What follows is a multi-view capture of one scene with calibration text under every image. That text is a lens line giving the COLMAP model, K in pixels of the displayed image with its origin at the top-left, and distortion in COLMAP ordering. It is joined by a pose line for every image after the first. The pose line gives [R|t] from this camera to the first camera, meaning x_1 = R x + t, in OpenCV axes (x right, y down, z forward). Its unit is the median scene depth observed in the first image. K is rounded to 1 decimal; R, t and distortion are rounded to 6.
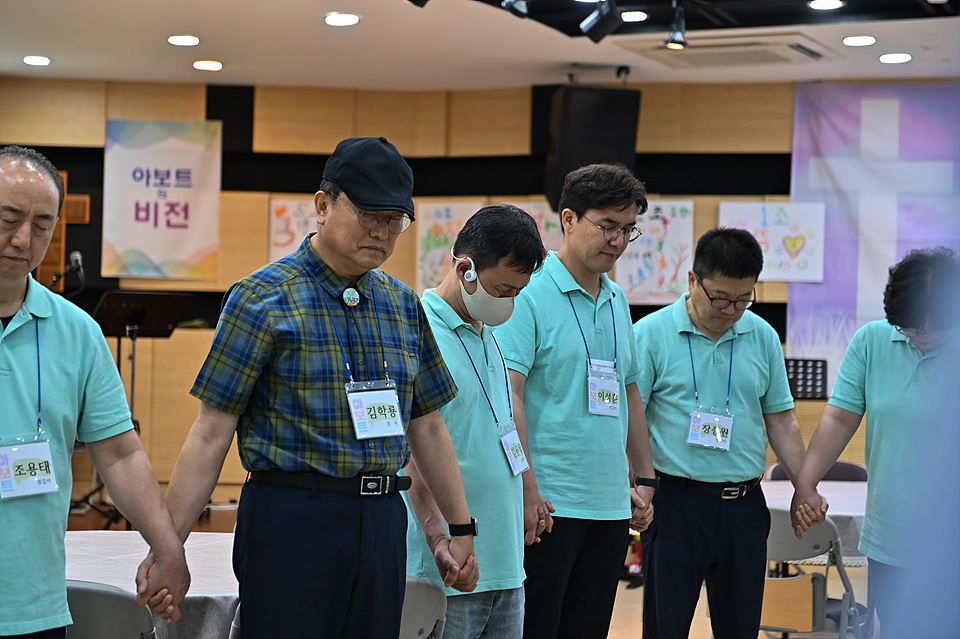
lens RADIAL K [[1838.8, 0, 480.0], [0, 1838.8, 319.5], [0, 0, 1]] dist [0.069630, -0.004383]
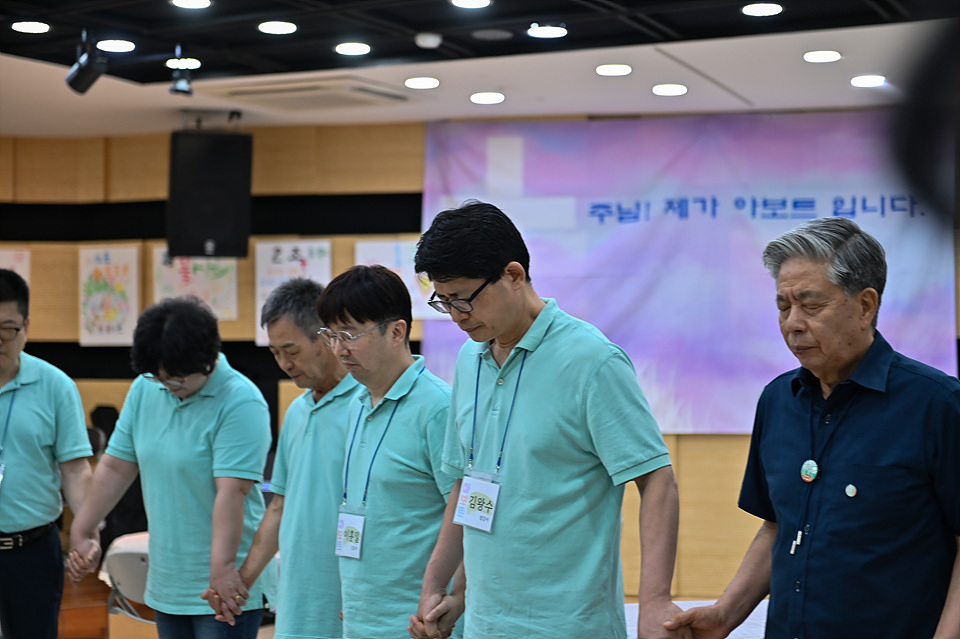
lens RADIAL K [[1855.0, 0, 480.4], [0, 1855.0, 298.3], [0, 0, 1]] dist [-0.013295, 0.066484]
pose [[0.999701, -0.021793, -0.011092, 0.303855], [0.021471, 0.999368, -0.028341, -0.003962], [0.011703, 0.028095, 0.999537, -0.015848]]
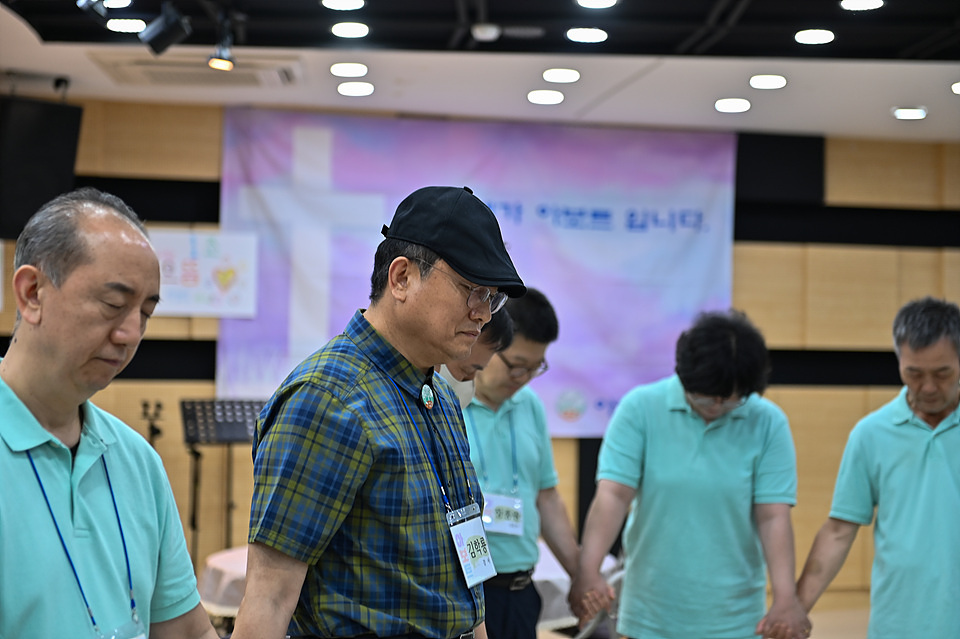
lens RADIAL K [[1794.1, 0, 480.0], [0, 1794.1, 319.5], [0, 0, 1]] dist [0.053090, -0.032246]
pose [[0.882569, 0.000832, 0.470181, -0.212809], [0.001131, 0.999992, -0.003892, -0.021978], [-0.470181, 0.003967, 0.882561, 0.180387]]
